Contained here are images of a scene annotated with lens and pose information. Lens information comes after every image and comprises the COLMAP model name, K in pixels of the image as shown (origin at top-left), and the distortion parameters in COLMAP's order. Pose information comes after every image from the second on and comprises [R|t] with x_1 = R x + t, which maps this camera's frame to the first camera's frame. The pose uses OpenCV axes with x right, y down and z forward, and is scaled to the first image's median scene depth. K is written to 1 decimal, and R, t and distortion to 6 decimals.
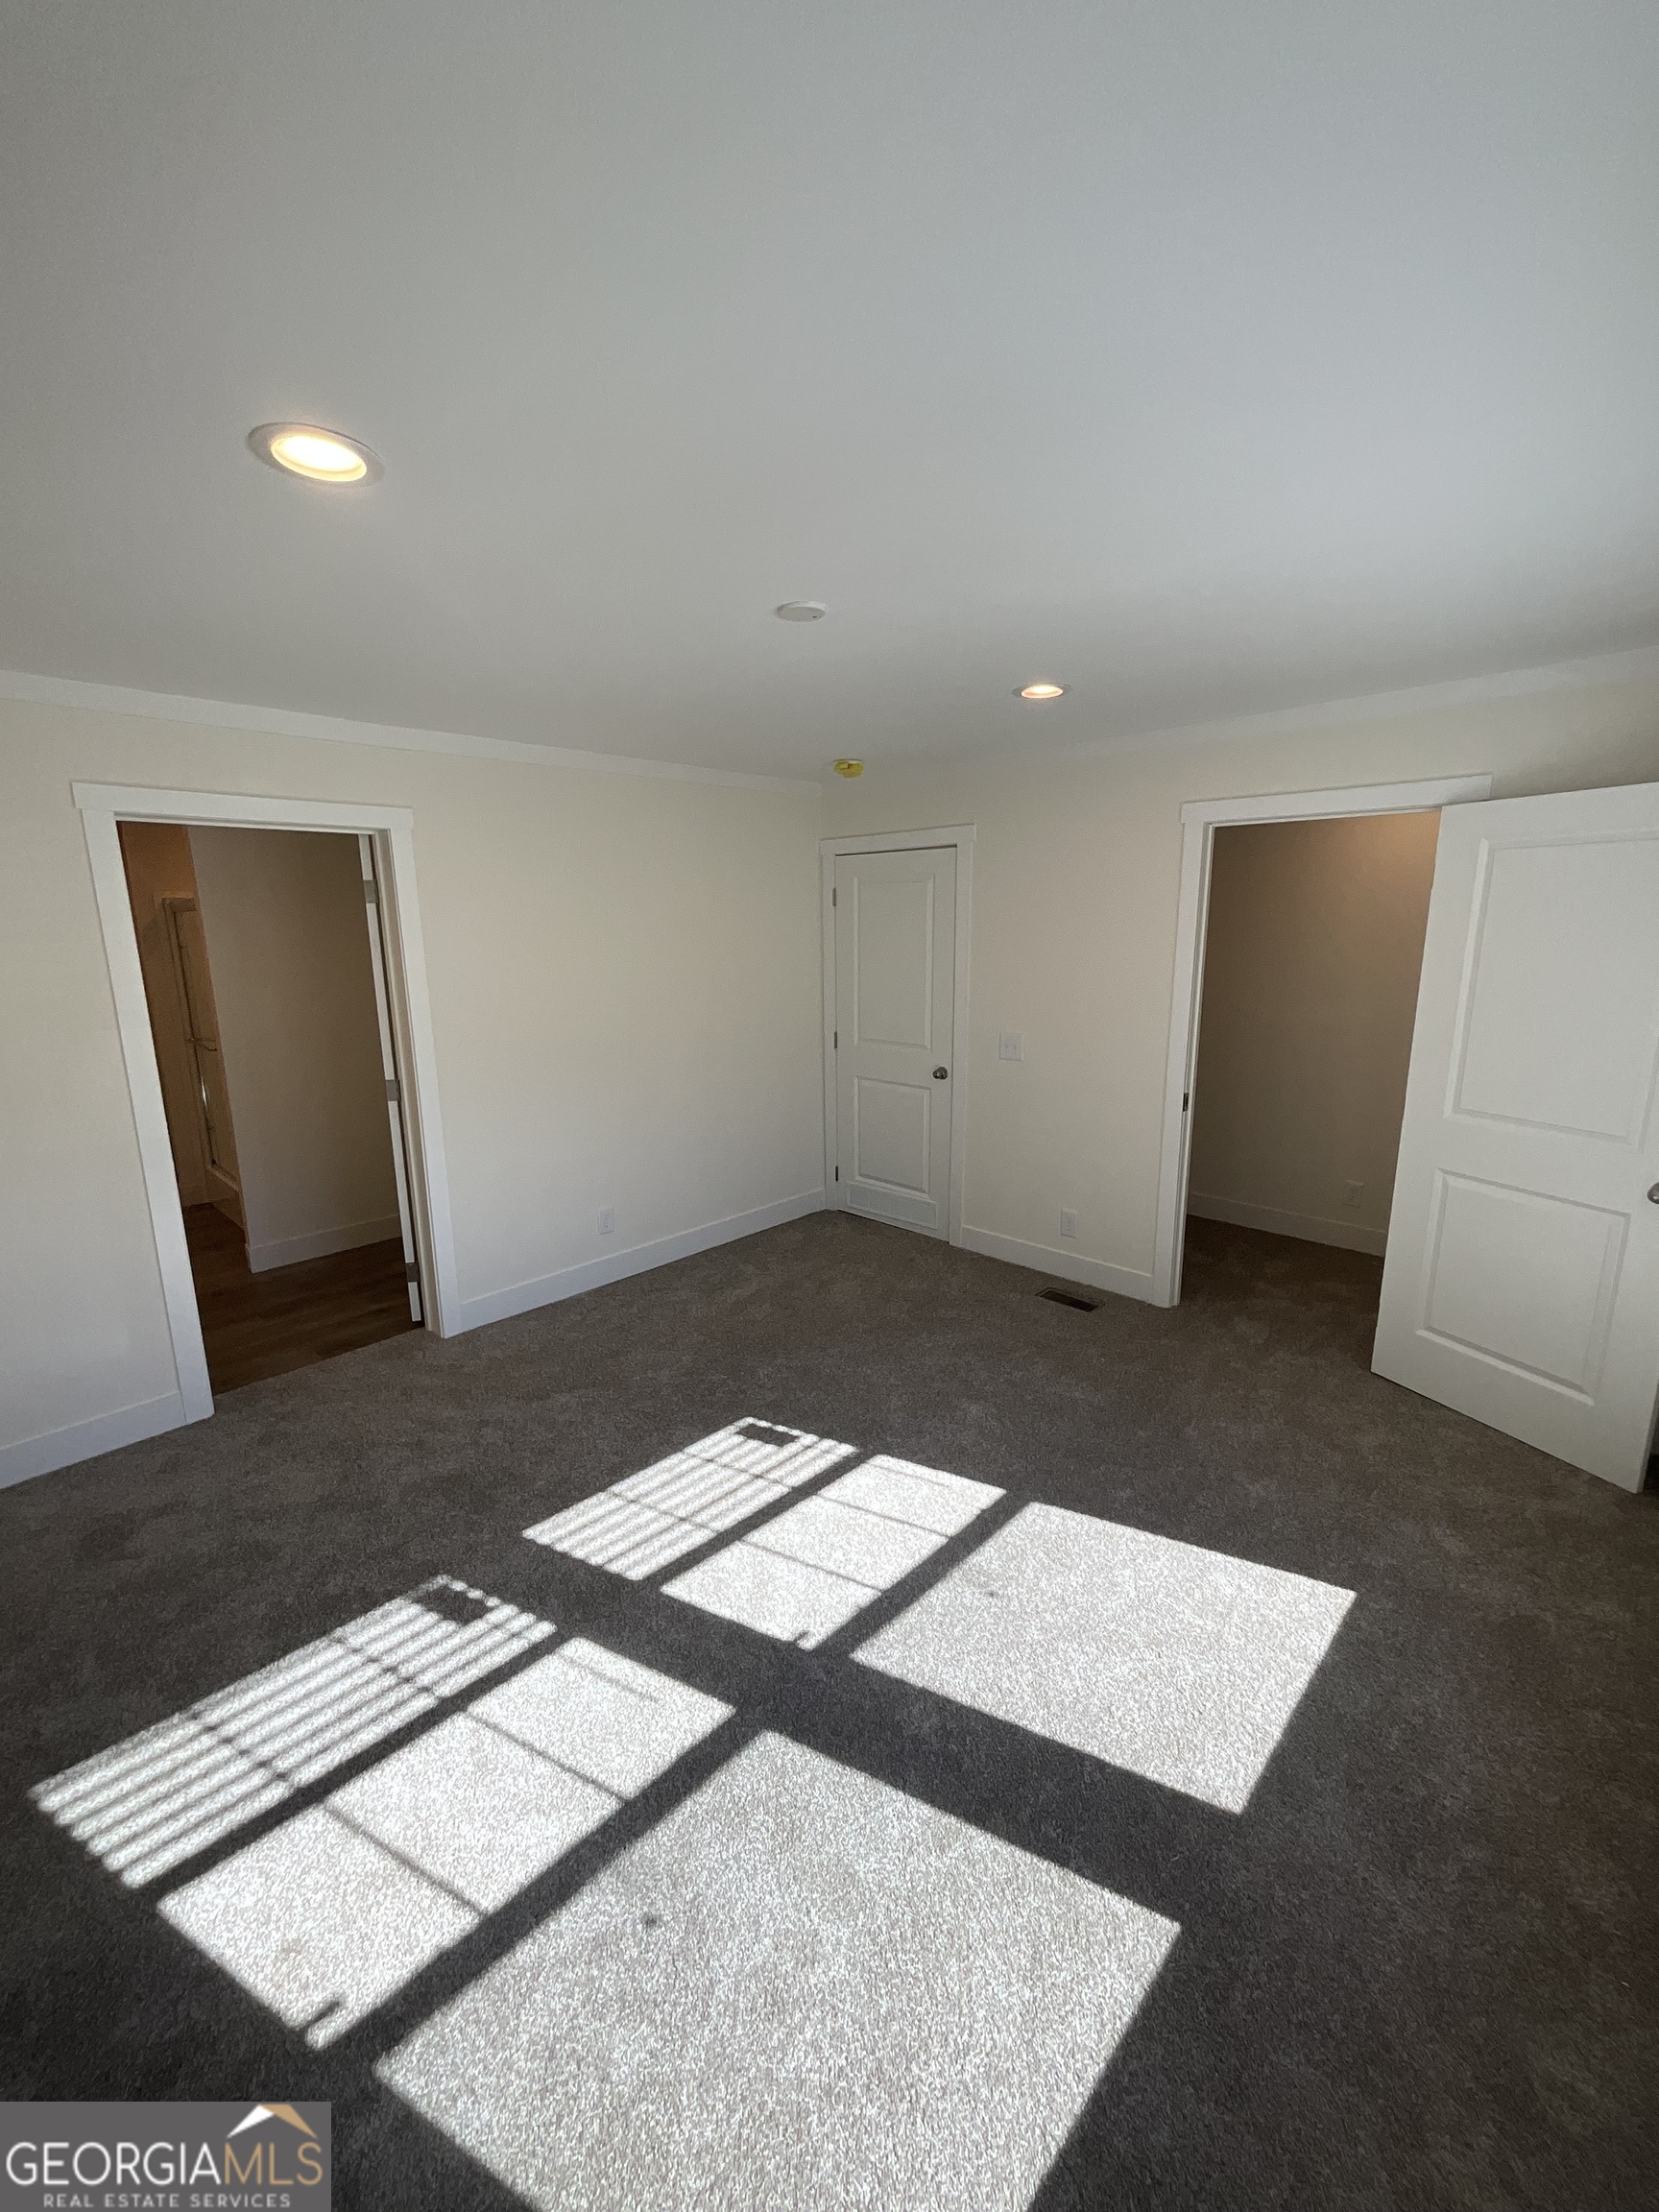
lens RADIAL K [[886.4, 0, 830.0], [0, 886.4, 1098.8], [0, 0, 1]] dist [-0.000783, -0.000366]
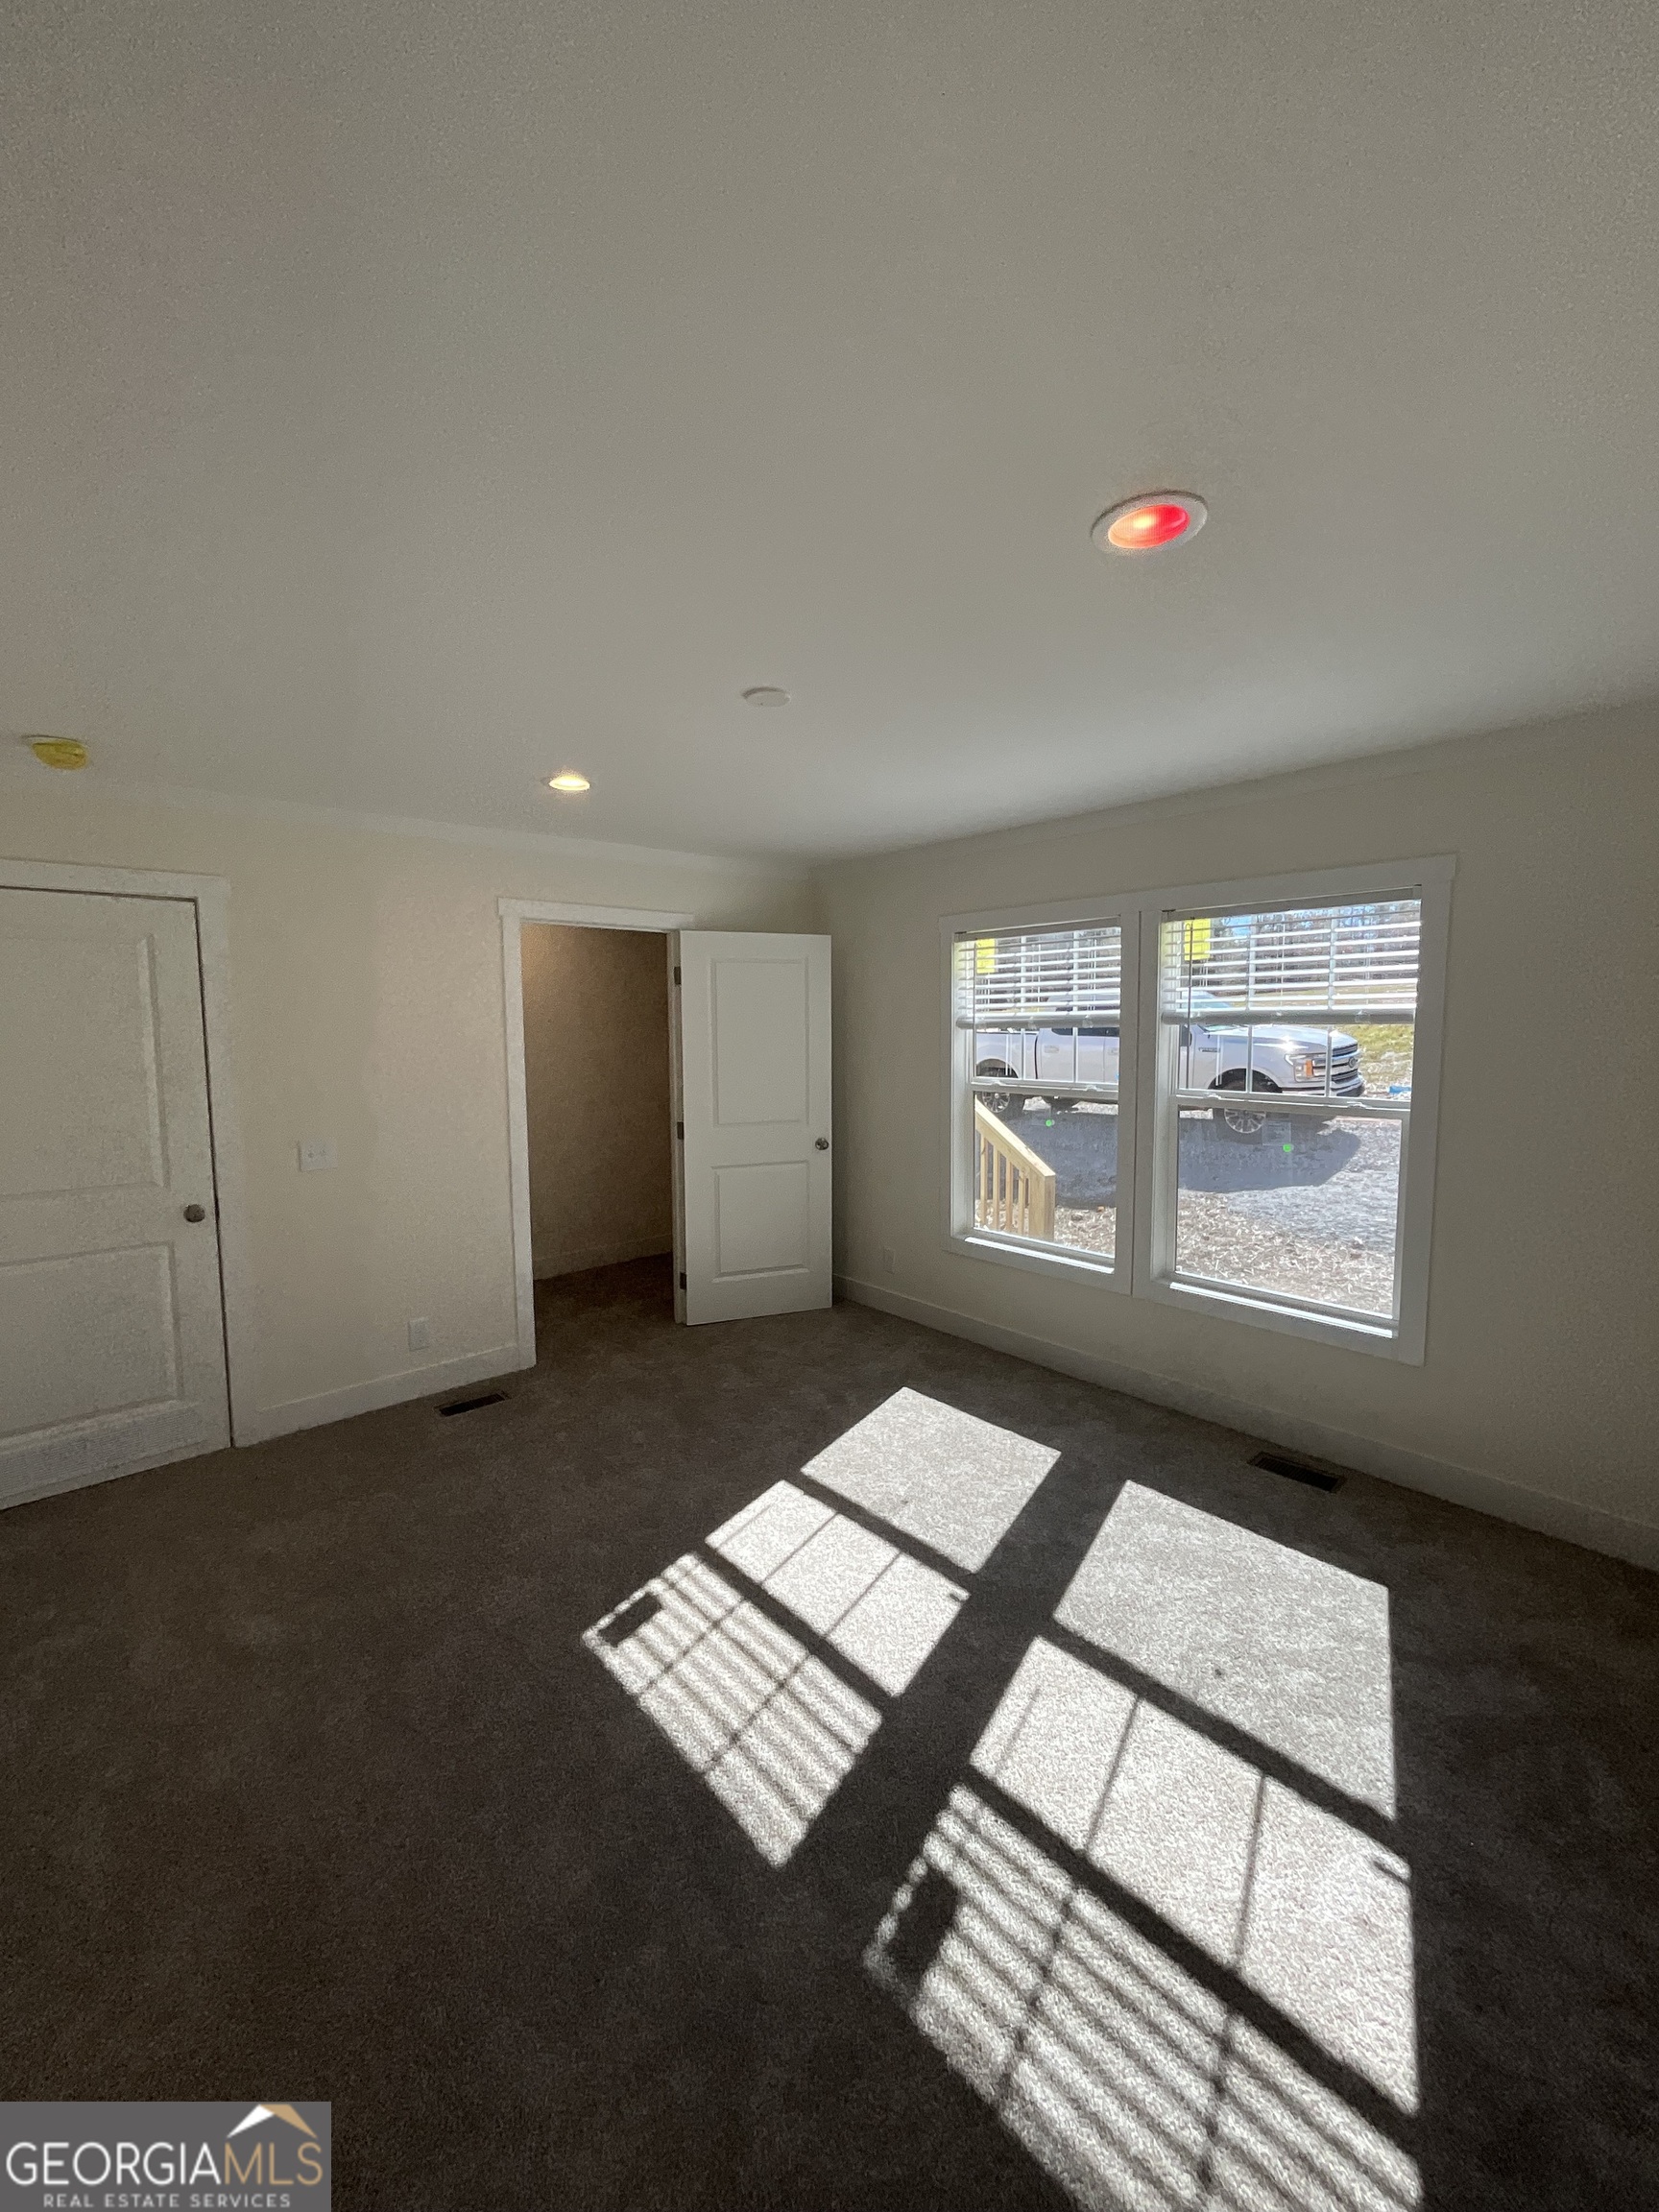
lens RADIAL K [[886.4, 0, 830.0], [0, 886.4, 1098.8], [0, 0, 1]] dist [-0.000783, -0.000366]
pose [[0.067587, -0.070280, 0.995235, -1.054182], [0.195333, 0.979144, 0.055878, -0.107733], [-0.978405, 0.190626, 0.079905, 0.880103]]
